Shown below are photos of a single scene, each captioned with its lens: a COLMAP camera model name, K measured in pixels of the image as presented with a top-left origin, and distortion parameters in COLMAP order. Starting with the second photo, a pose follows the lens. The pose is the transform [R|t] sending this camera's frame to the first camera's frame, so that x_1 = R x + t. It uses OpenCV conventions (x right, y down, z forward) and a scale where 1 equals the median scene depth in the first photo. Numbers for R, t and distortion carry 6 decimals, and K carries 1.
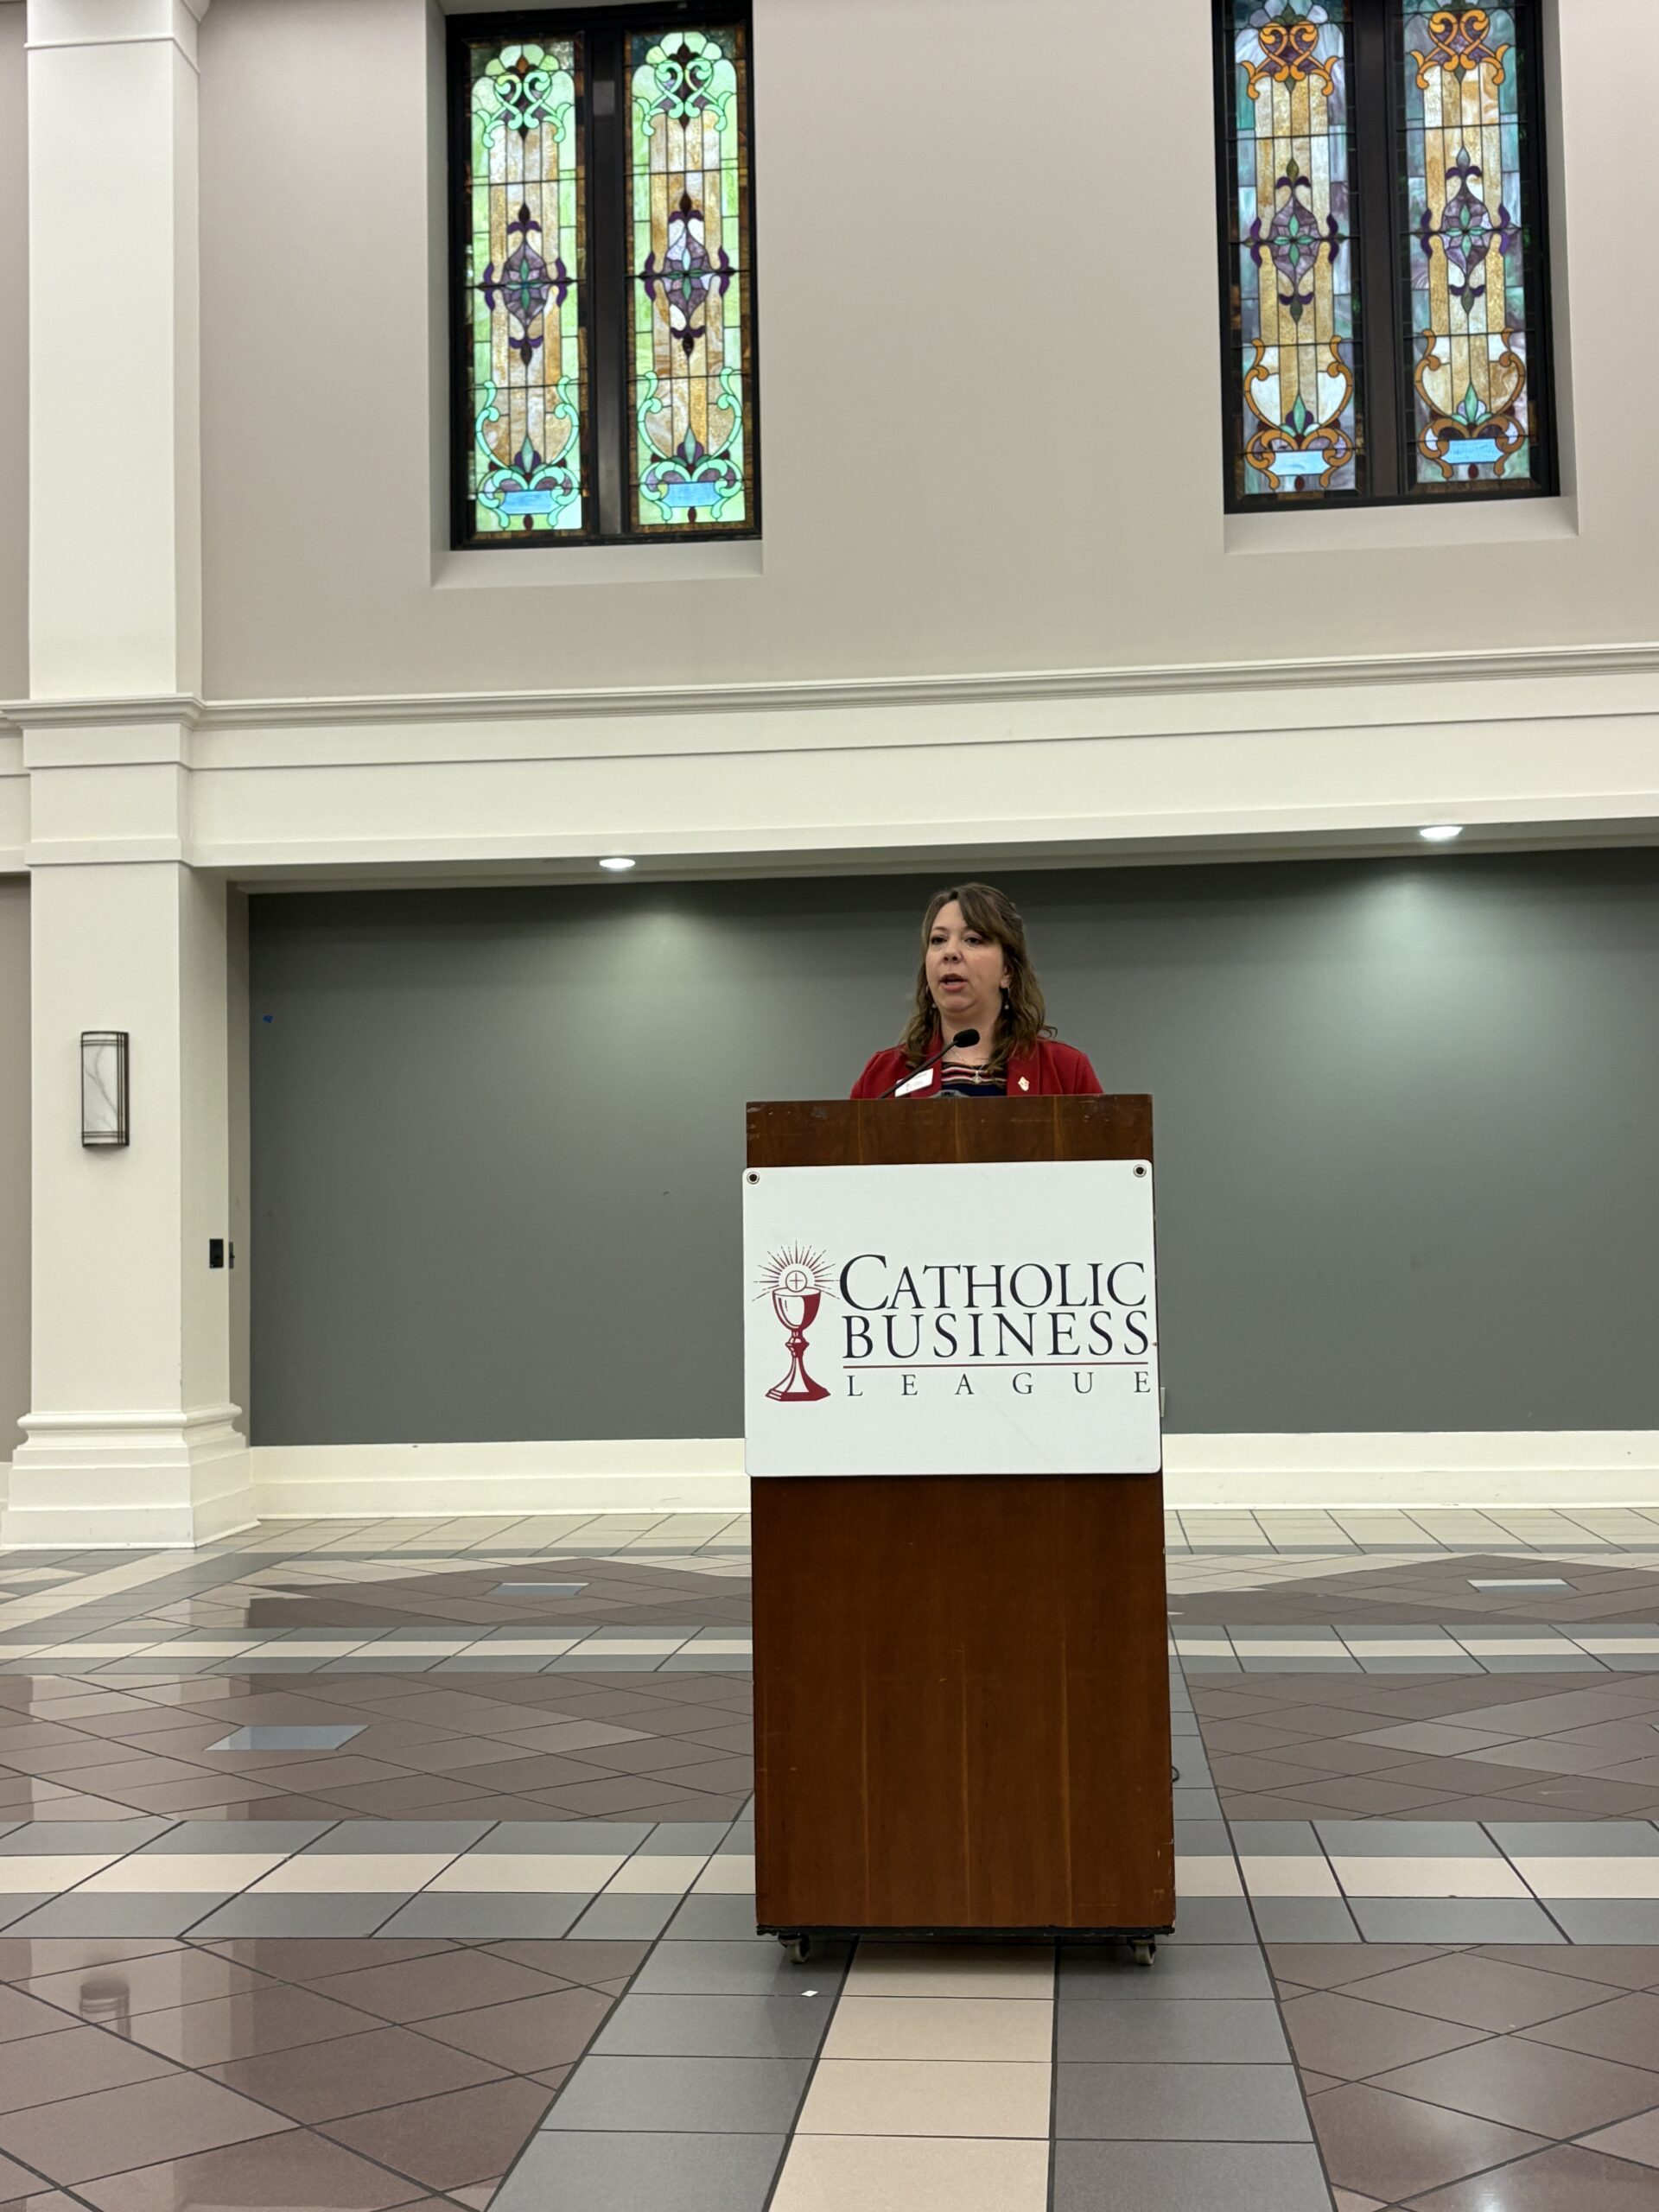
lens RADIAL K [[2425.5, 0, 829.5], [0, 2425.5, 1106.0], [0, 0, 1]] dist [0.107780, -0.339807]
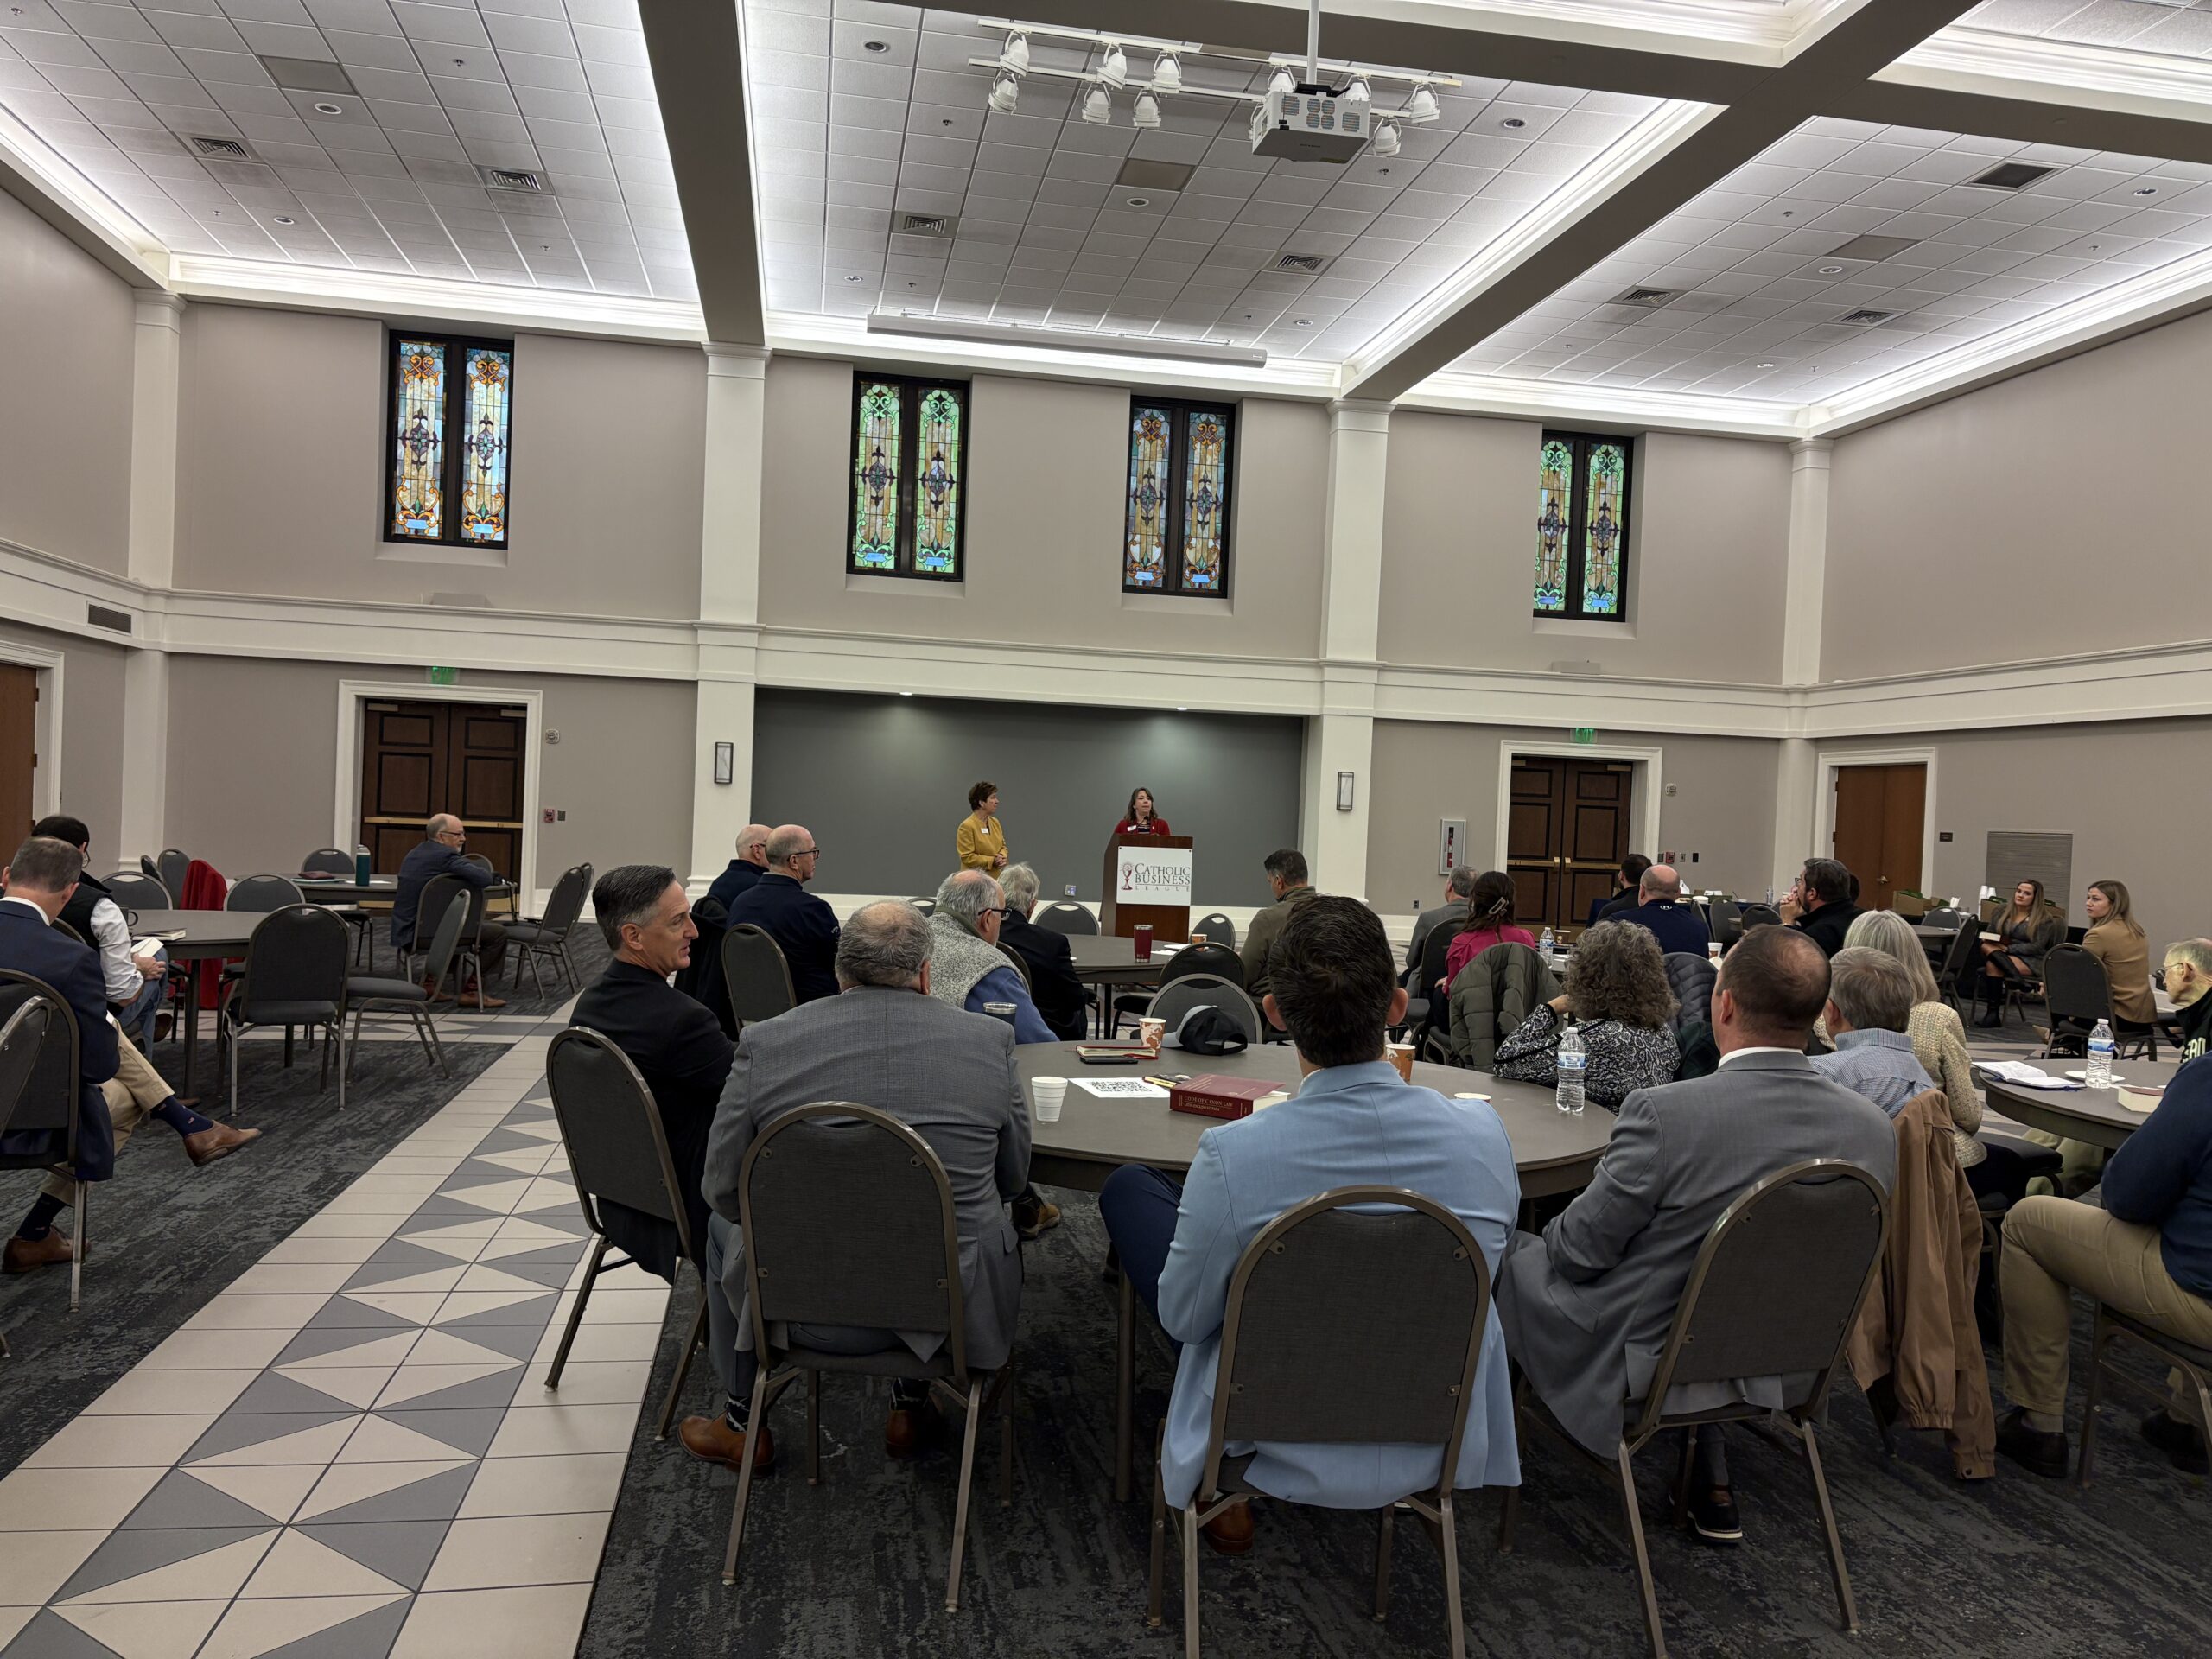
lens RADIAL K [[1659.5, 0, 1131.2], [0, 1659.5, 852.6], [0, 0, 1]] dist [0.072995, -0.086726]
pose [[0.957434, 0.051236, 0.284070, -0.373252], [-0.075962, 0.994155, 0.076713, -0.083902], [-0.278479, -0.095026, 0.955730, -0.935995]]
